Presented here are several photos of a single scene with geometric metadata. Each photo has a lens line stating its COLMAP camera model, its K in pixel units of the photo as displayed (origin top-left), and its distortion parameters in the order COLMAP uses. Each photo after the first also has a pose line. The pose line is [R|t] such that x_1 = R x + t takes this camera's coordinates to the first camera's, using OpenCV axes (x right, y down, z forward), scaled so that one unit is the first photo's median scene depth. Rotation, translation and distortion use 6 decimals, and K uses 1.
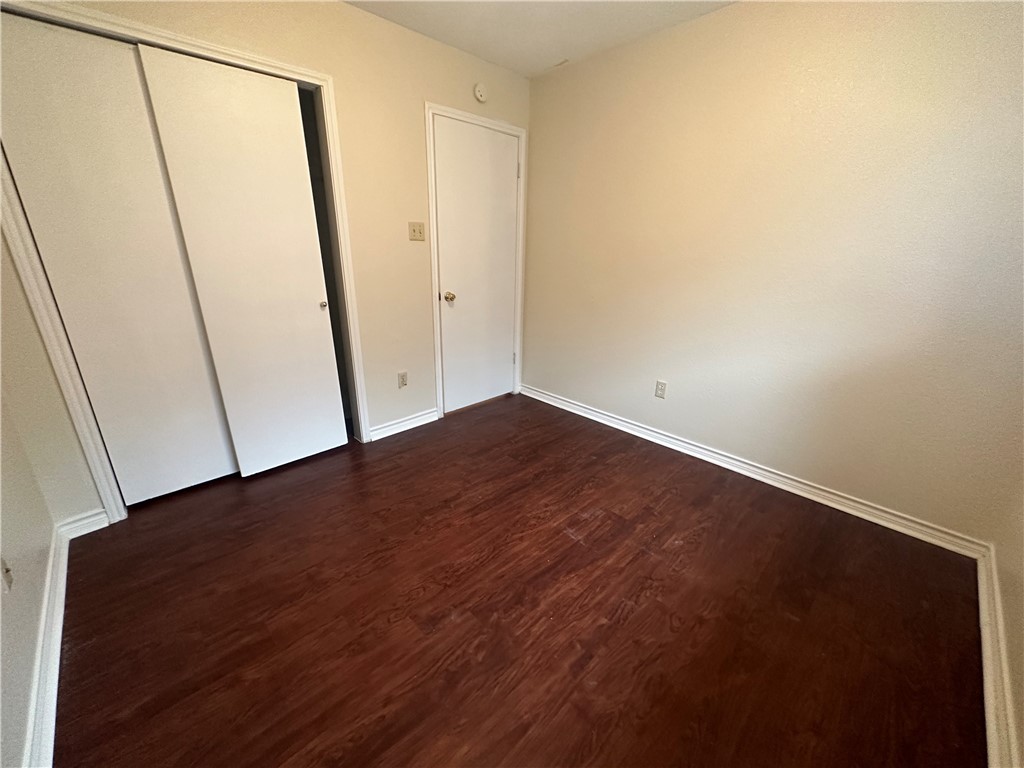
lens RADIAL K [[409.7, 0, 510.8], [0, 409.7, 385.1], [0, 0, 1]] dist [-0.002187, 0.000738]
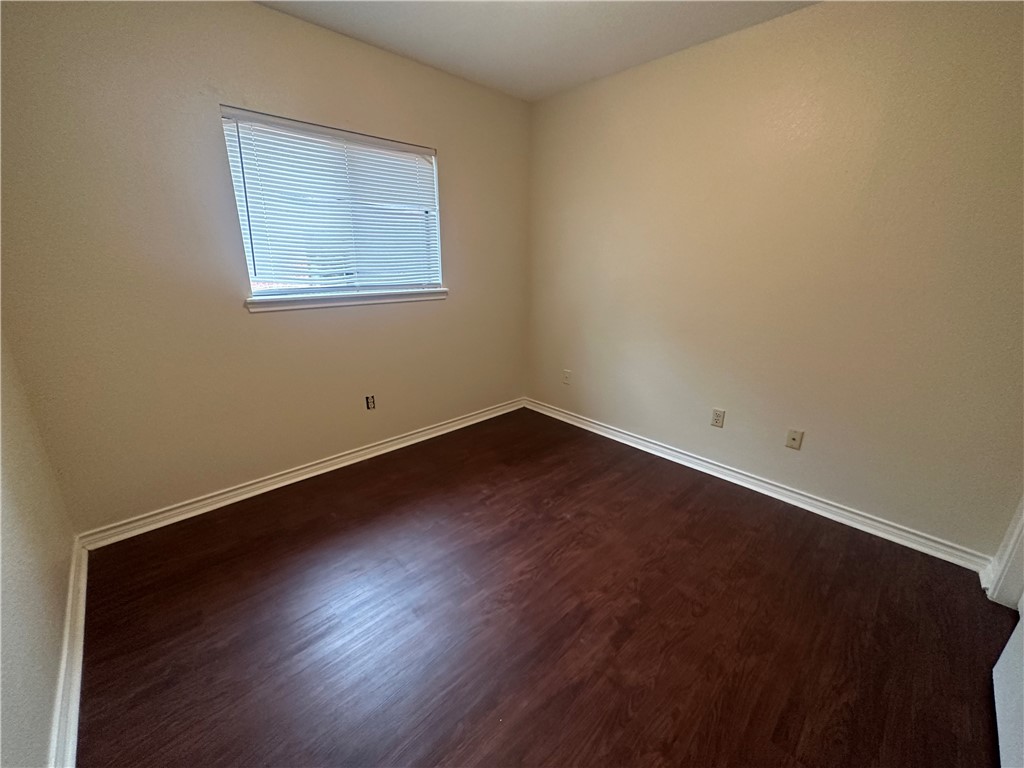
lens RADIAL K [[409.7, 0, 510.8], [0, 409.7, 385.1], [0, 0, 1]] dist [-0.002187, 0.000738]
pose [[-0.999737, -0.022902, -0.001049, 0.065215], [-0.019075, 0.805544, 0.592229, -0.563079], [-0.012718, 0.592093, -0.805769, 1.579670]]
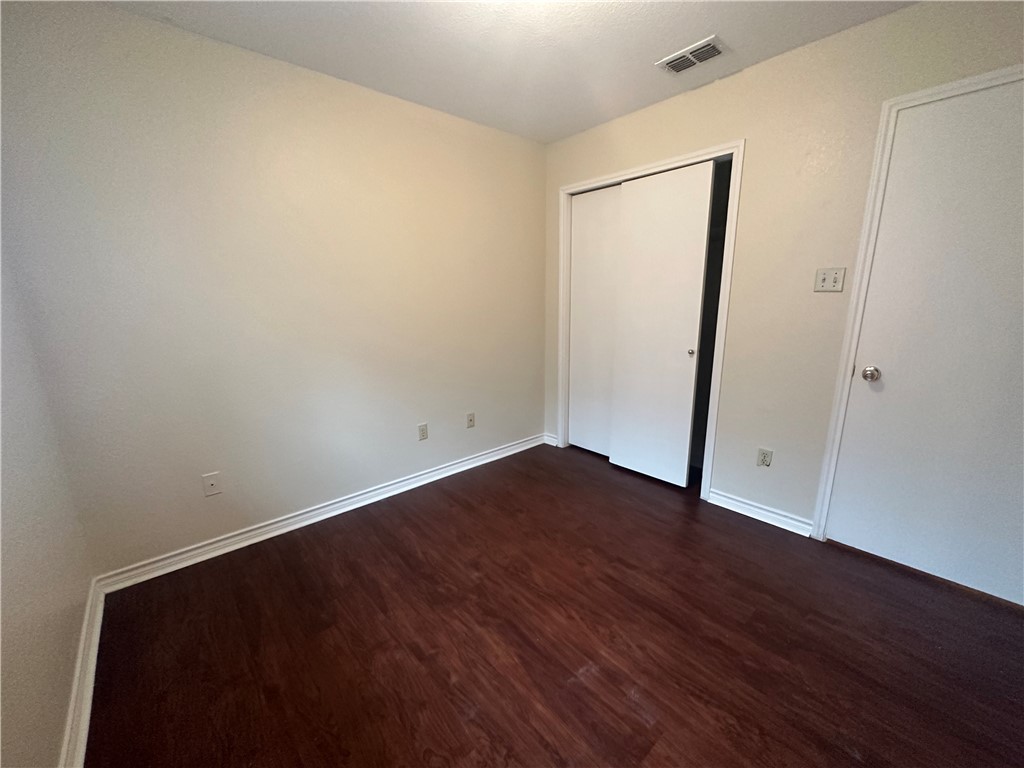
lens RADIAL K [[409.7, 0, 510.8], [0, 409.7, 385.1], [0, 0, 1]] dist [-0.002187, 0.000738]
pose [[-0.045861, 0.204074, -0.977881, 0.841813], [-0.314778, 0.926088, 0.208028, -0.252324], [0.948057, 0.317356, 0.021767, 0.730127]]
